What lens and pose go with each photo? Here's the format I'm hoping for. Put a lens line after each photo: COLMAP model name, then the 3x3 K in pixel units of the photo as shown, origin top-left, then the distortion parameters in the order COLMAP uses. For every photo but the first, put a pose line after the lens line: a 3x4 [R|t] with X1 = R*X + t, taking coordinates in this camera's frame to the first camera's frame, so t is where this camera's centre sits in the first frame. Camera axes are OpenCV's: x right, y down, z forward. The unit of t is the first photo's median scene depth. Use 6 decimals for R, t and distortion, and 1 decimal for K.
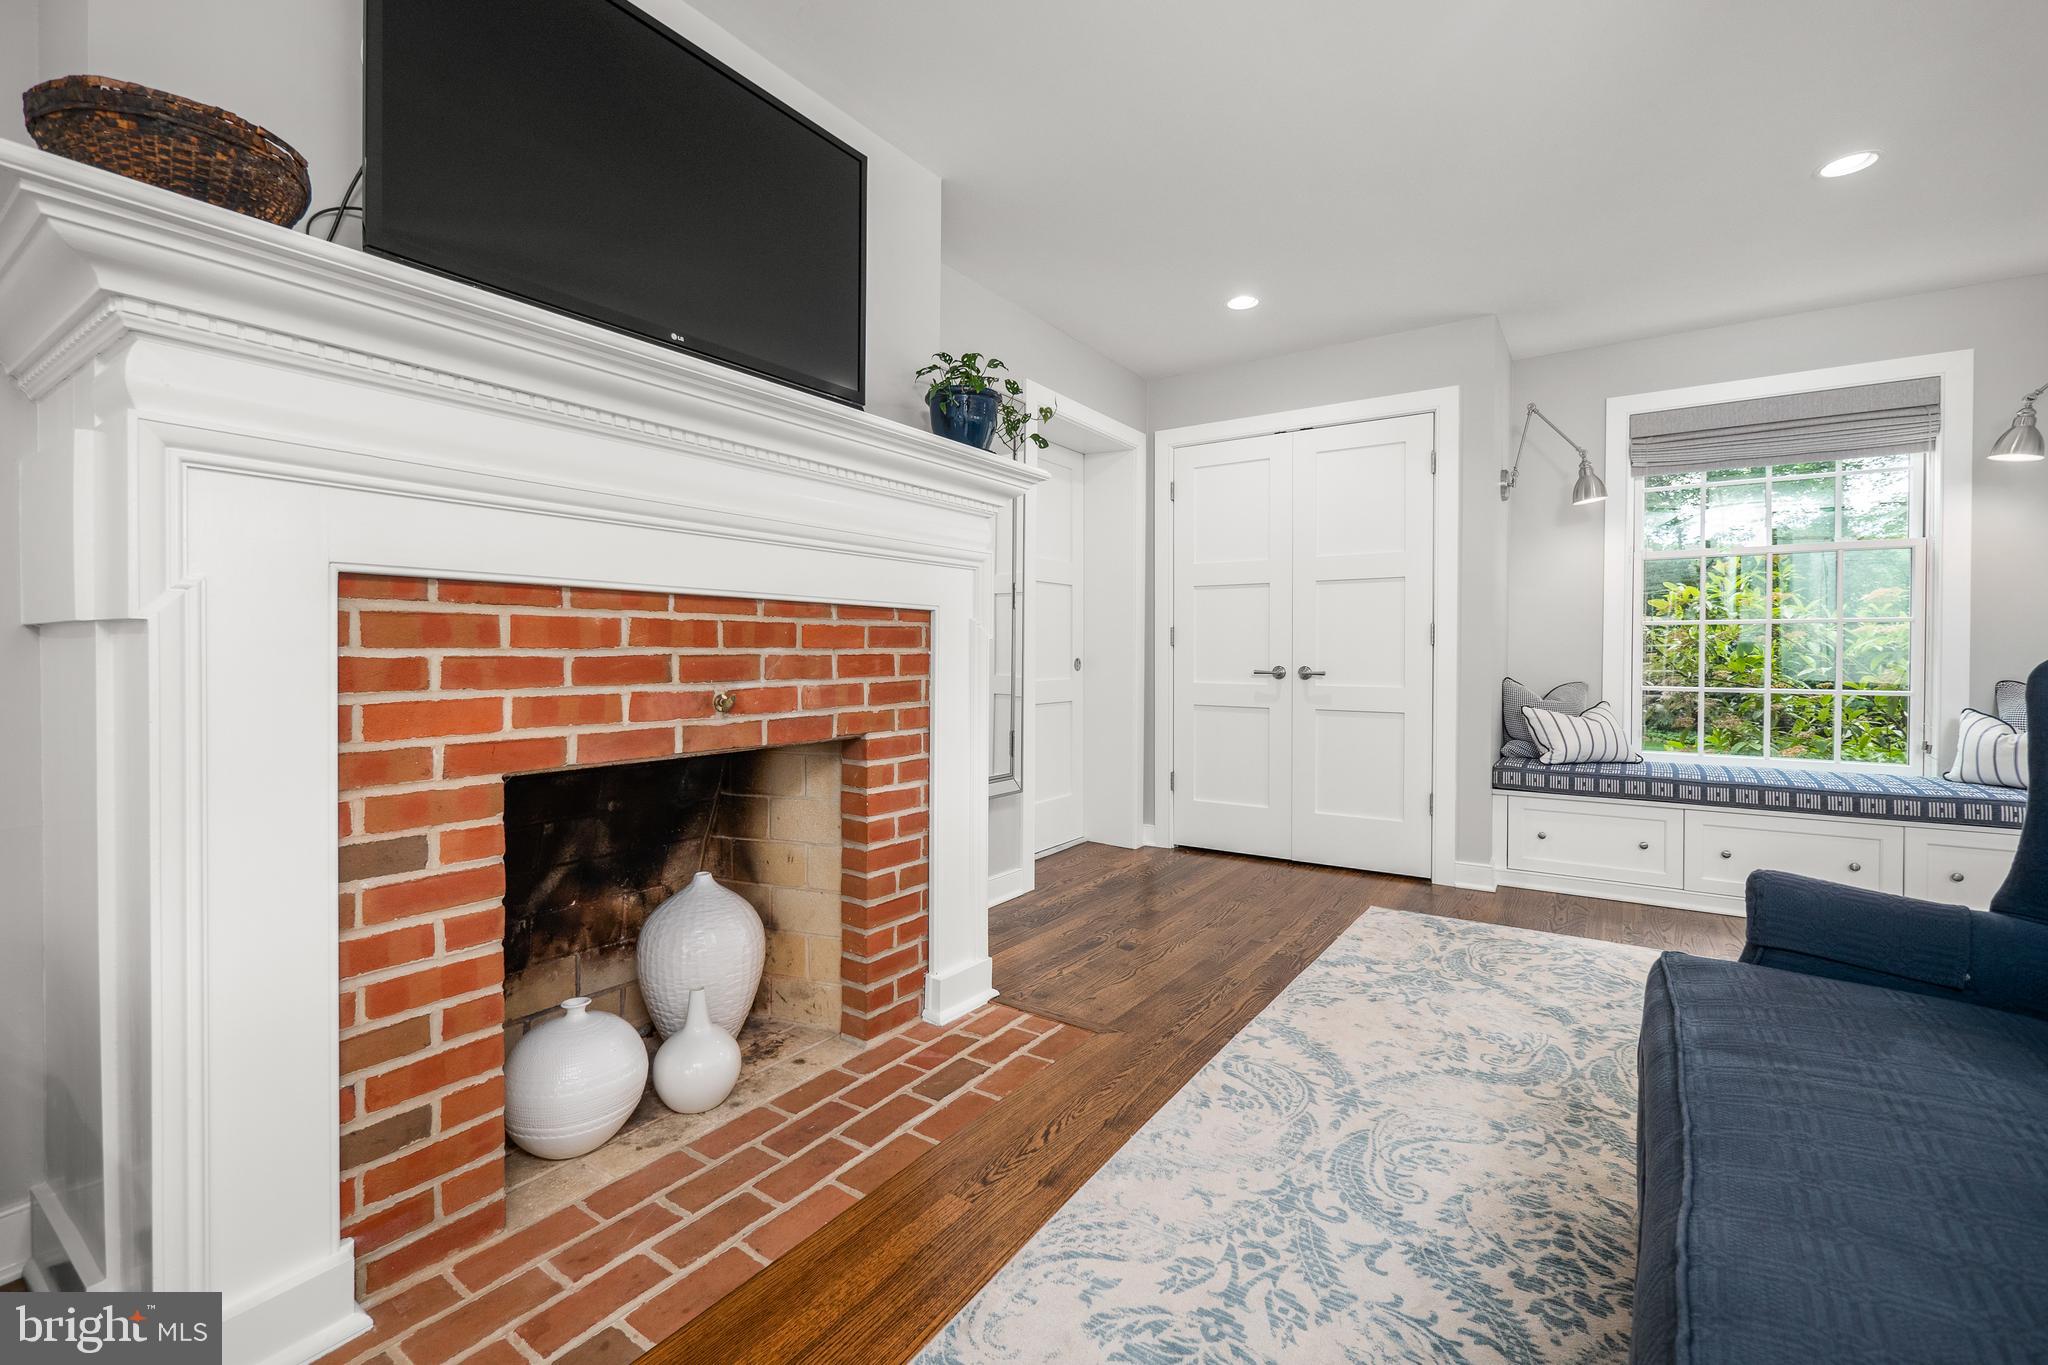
lens RADIAL K [[880.4, 0, 1021.6], [0, 880.4, 658.6], [0, 0, 1]] dist [-0.004873, -0.000457]
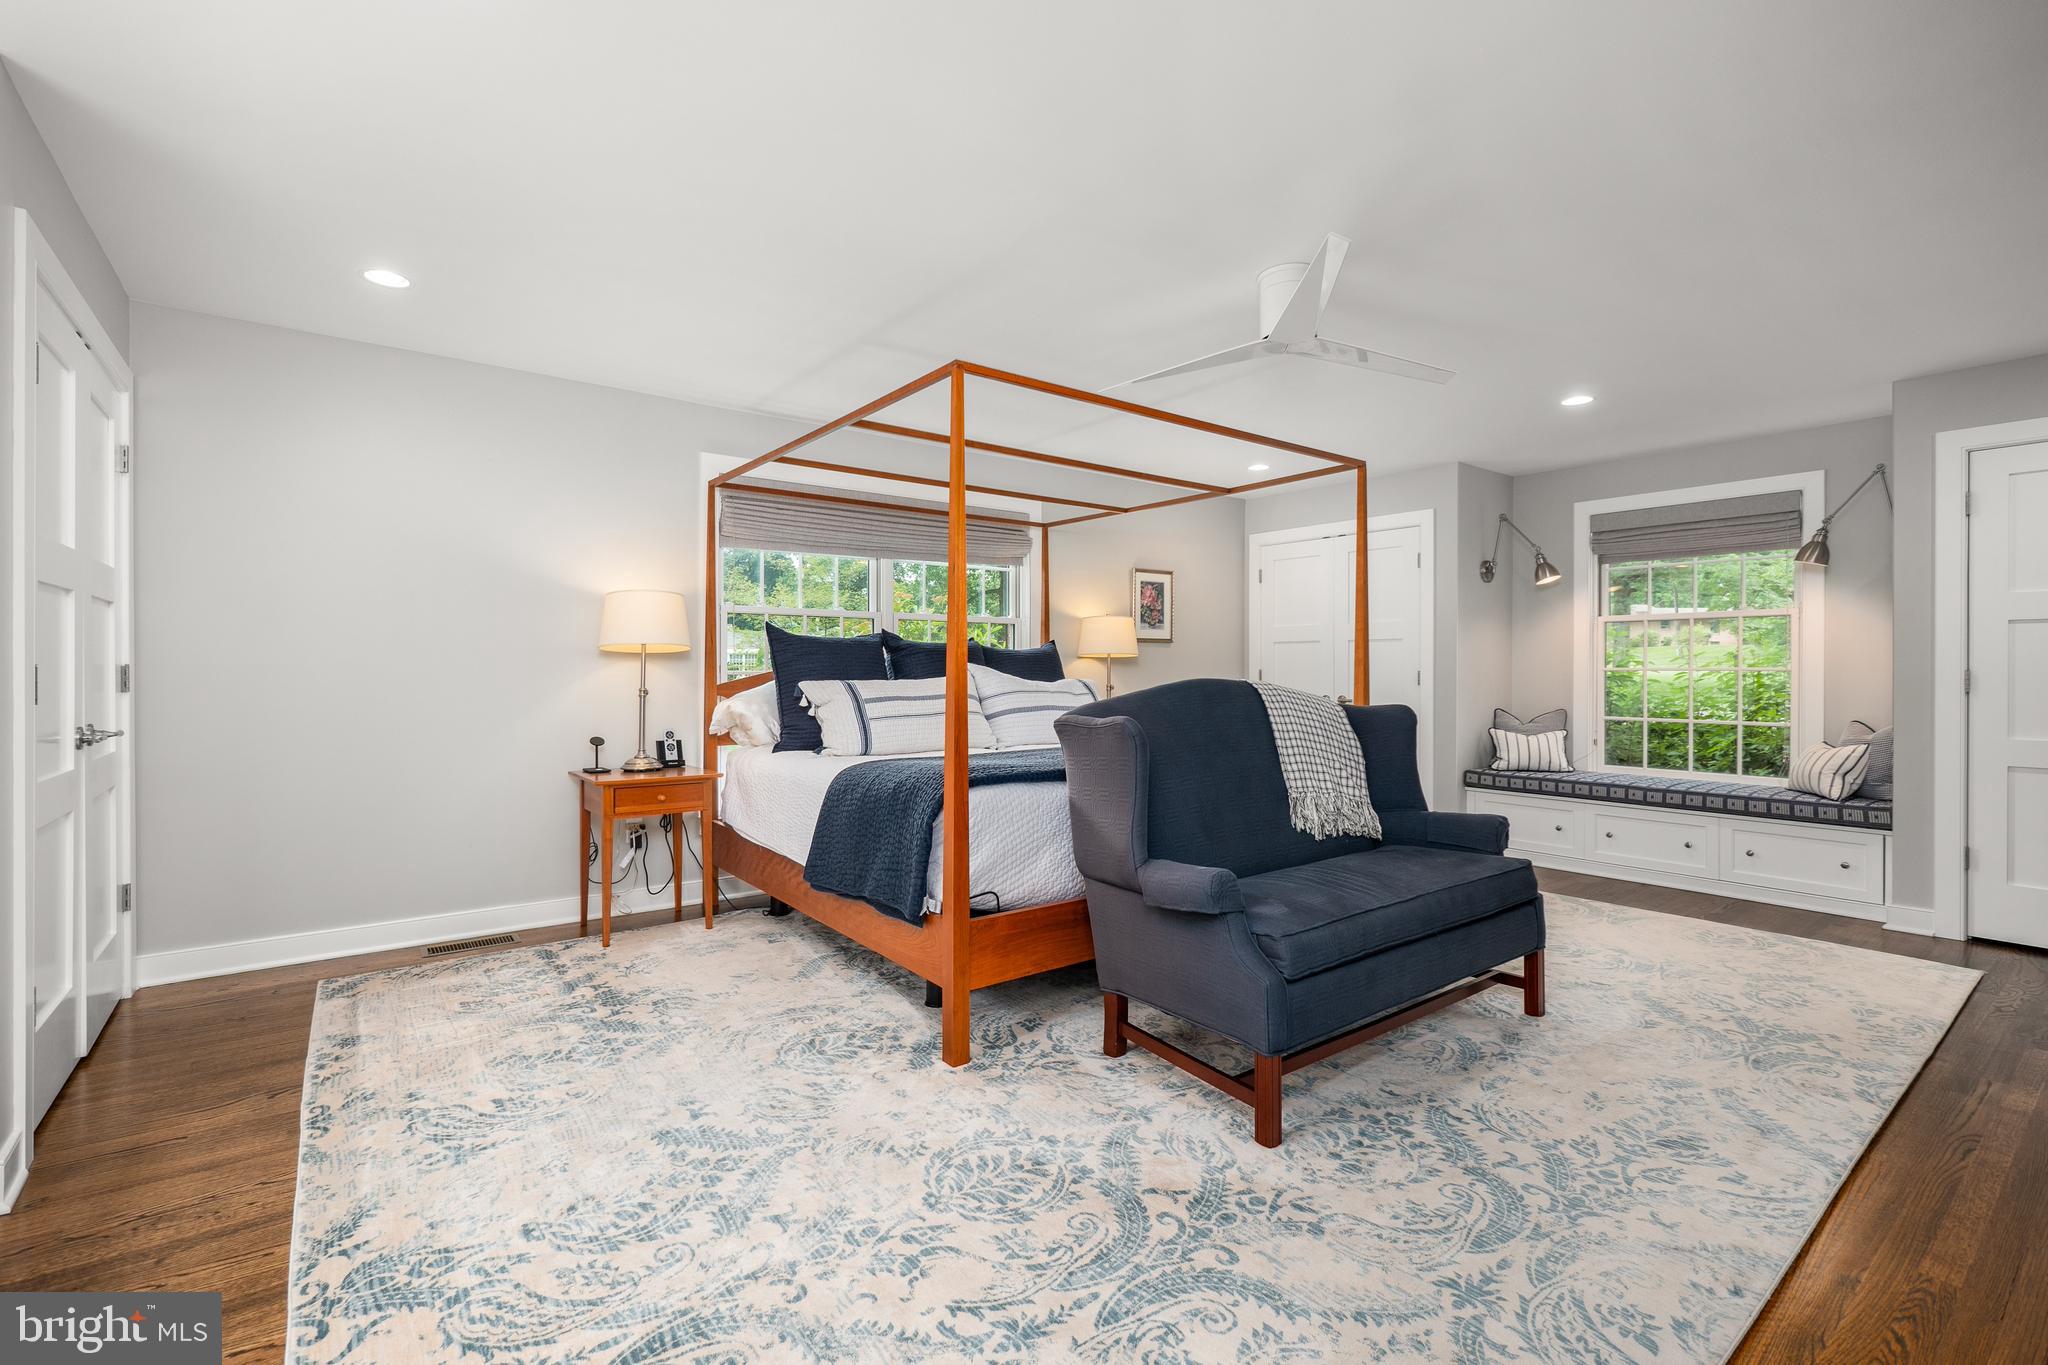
lens RADIAL K [[909.9, 0, 1016.0], [0, 909.9, 681.5], [0, 0, 1]] dist [-0.001475, -0.000338]
pose [[-0.949031, -0.013634, 0.314889, 0.565451], [-0.005604, 0.999636, 0.026394, -0.092554], [-0.315134, 0.023284, -0.948762, 2.097997]]
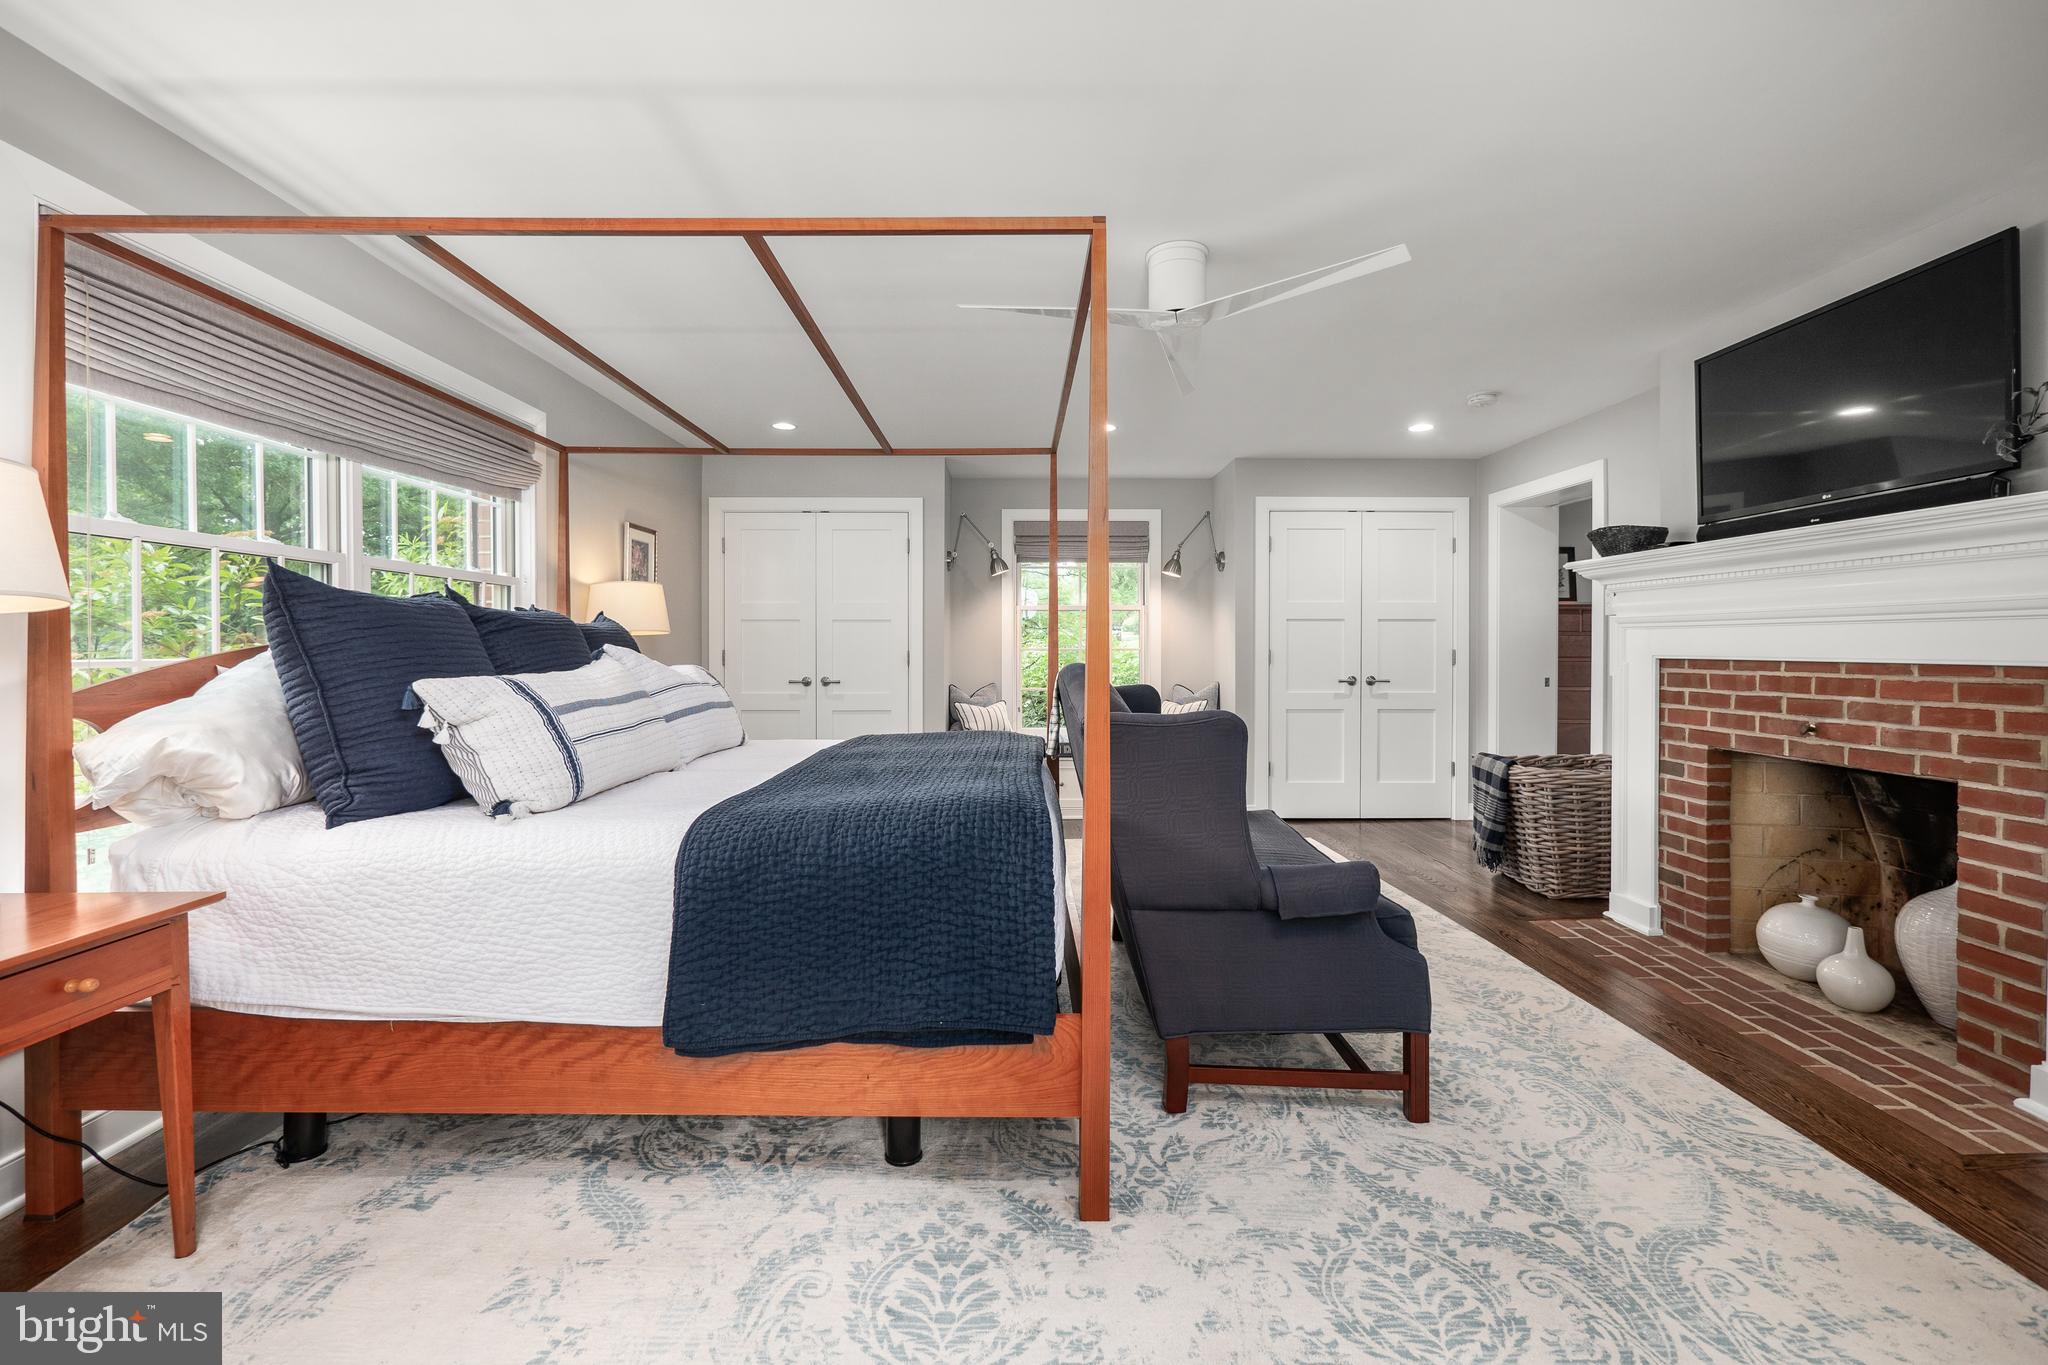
lens RADIAL K [[880.4, 0, 1021.6], [0, 880.4, 658.6], [0, 0, 1]] dist [-0.004873, -0.000457]
pose [[-0.818674, -0.000349, -0.574258, 1.747711], [-0.012780, 0.999763, 0.017612, -0.087707], [0.574116, 0.021758, -0.818485, 1.511644]]
